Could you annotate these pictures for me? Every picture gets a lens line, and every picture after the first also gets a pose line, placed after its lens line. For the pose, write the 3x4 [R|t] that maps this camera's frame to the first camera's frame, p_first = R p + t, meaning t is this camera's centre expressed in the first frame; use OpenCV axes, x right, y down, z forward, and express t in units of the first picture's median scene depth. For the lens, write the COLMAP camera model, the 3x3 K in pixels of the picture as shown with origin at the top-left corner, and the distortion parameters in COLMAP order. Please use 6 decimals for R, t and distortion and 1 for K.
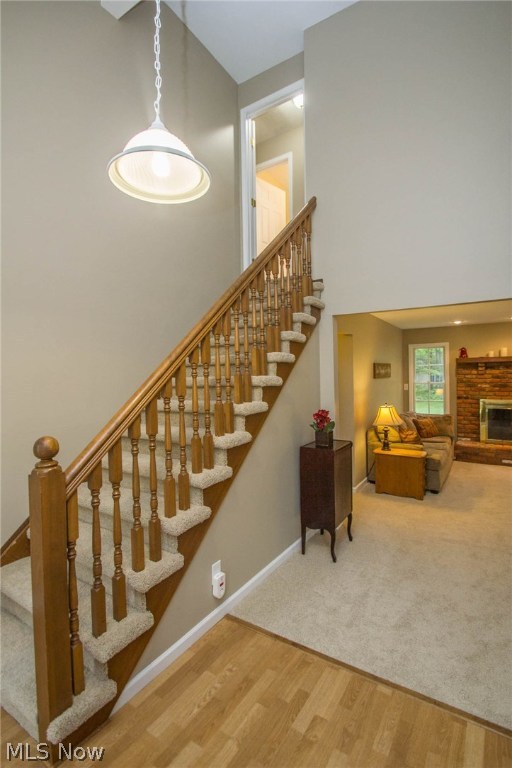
lens RADIAL K [[356.8, 0, 268.6], [0, 356.8, 378.1], [0, 0, 1]] dist [0.007486, -0.012298]
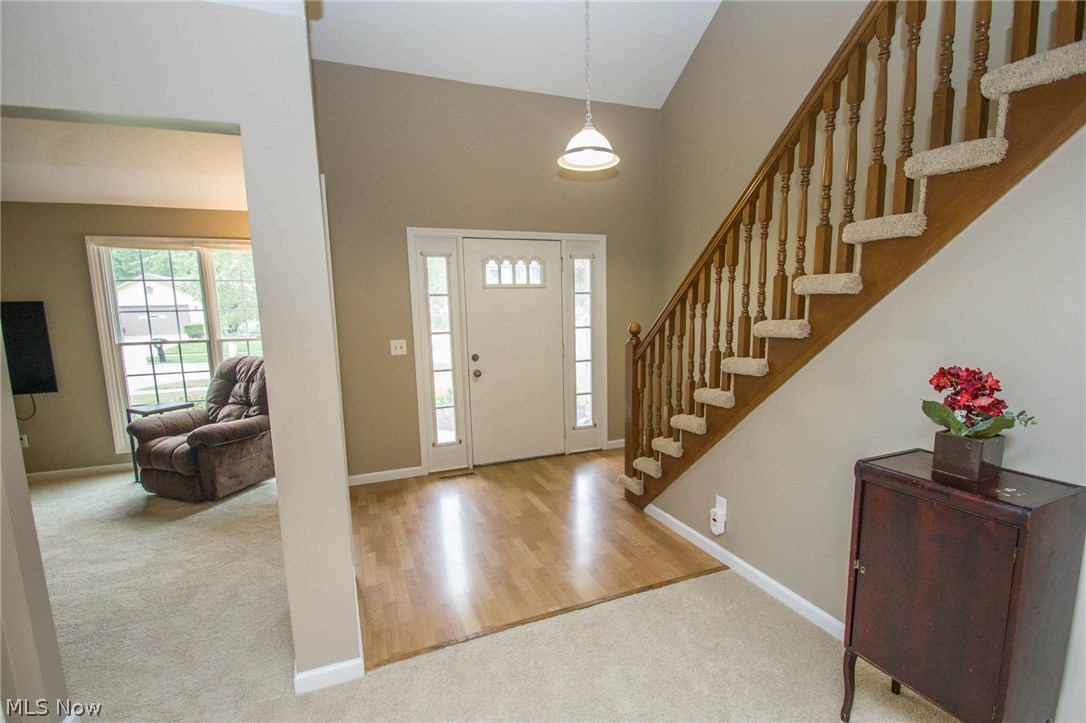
lens RADIAL K [[504.5, 0, 555.6], [0, 504.5, 382.8], [0, 0, 1]] dist [0.007486, -0.012298]
pose [[-0.569185, 0.149009, -0.808594, 0.393114], [0.023987, 0.986032, 0.164822, 0.009636], [0.821859, 0.074419, -0.564809, 0.505304]]
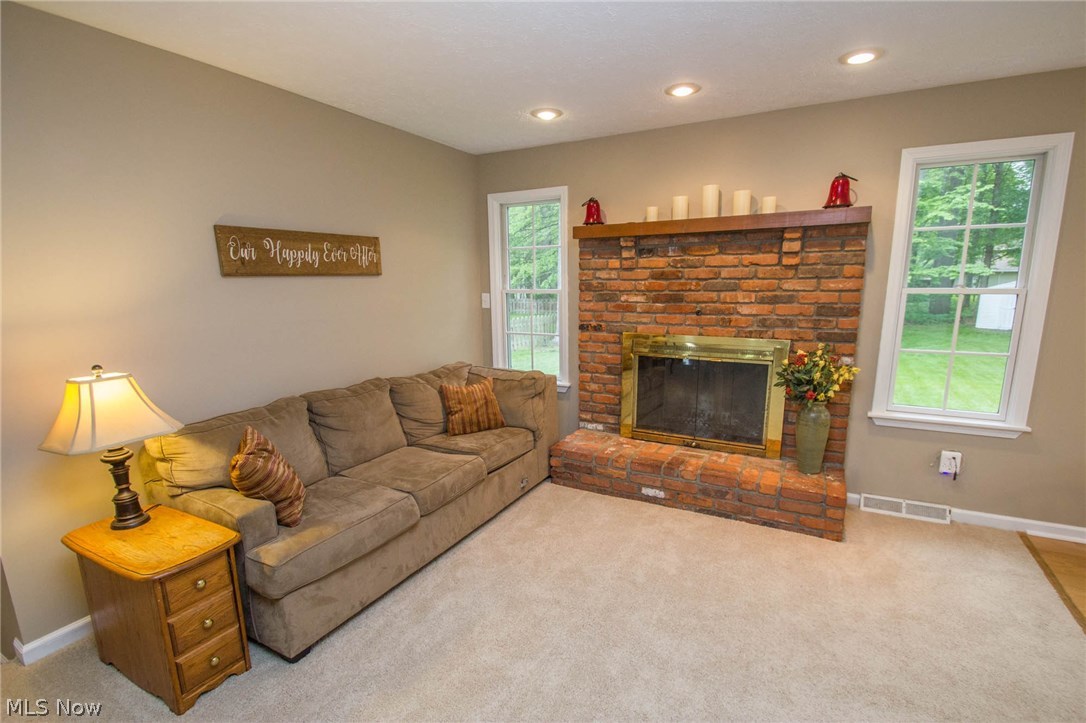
lens RADIAL K [[504.5, 0, 555.4], [0, 504.5, 385.8], [0, 0, 1]] dist [0.007486, -0.012298]
pose [[0.997456, -0.011415, 0.070363, 0.506012], [-0.002388, 0.981193, 0.193016, 0.009233], [-0.071243, -0.192693, 0.978669, 0.466000]]
